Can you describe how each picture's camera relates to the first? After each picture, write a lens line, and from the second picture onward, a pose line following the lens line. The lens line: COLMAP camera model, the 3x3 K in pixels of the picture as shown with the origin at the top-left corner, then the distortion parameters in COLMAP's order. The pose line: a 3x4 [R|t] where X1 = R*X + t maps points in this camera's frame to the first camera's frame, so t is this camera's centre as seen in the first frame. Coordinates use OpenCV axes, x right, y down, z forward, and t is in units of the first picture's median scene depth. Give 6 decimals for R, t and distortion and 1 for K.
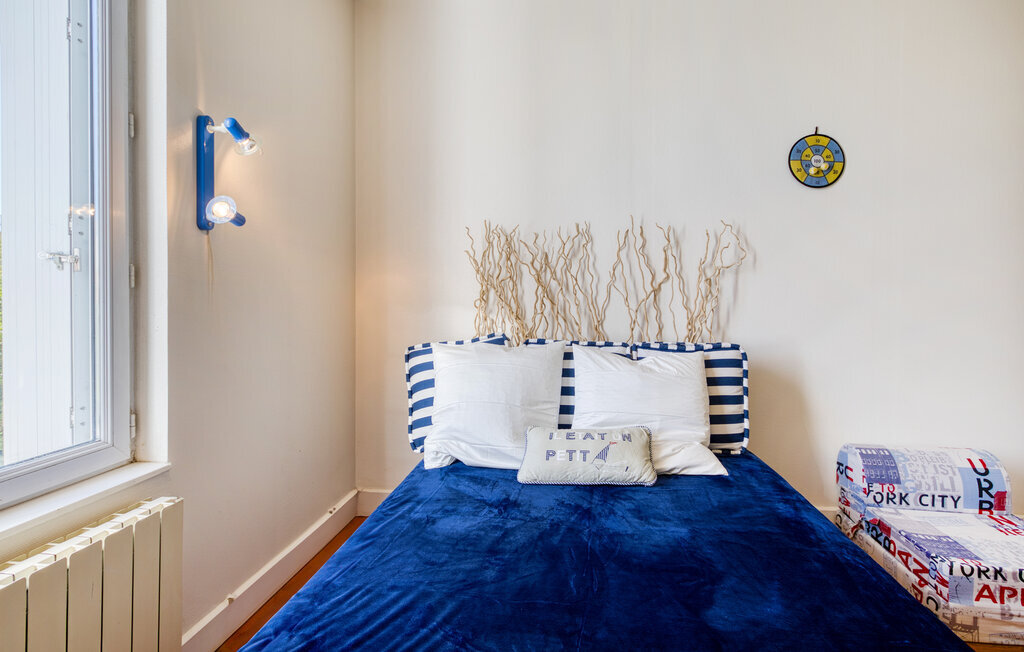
lens RADIAL K [[475.2, 0, 548.8], [0, 475.2, 299.3], [0, 0, 1]] dist [-0.000331, 0.000052]
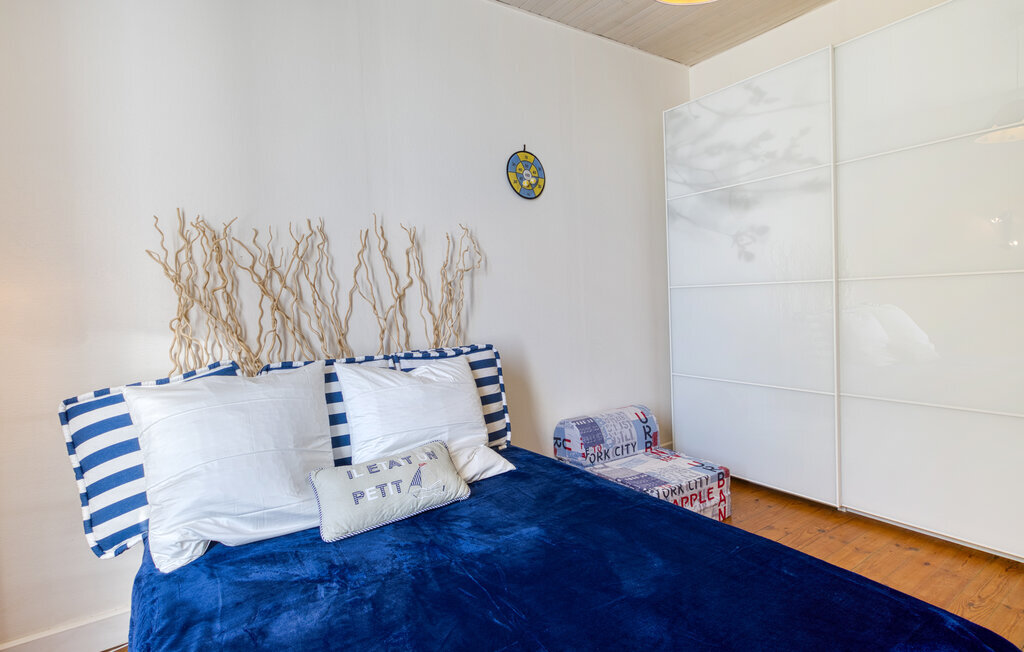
lens RADIAL K [[495.6, 0, 498.7], [0, 495.6, 312.6], [0, 0, 1]] dist [-0.000238, 0.001502]
pose [[0.791425, -0.058795, 0.608432, -0.251366], [0.054788, 0.998180, 0.025192, -0.000616], [-0.608806, 0.013397, 0.793206, 0.134261]]
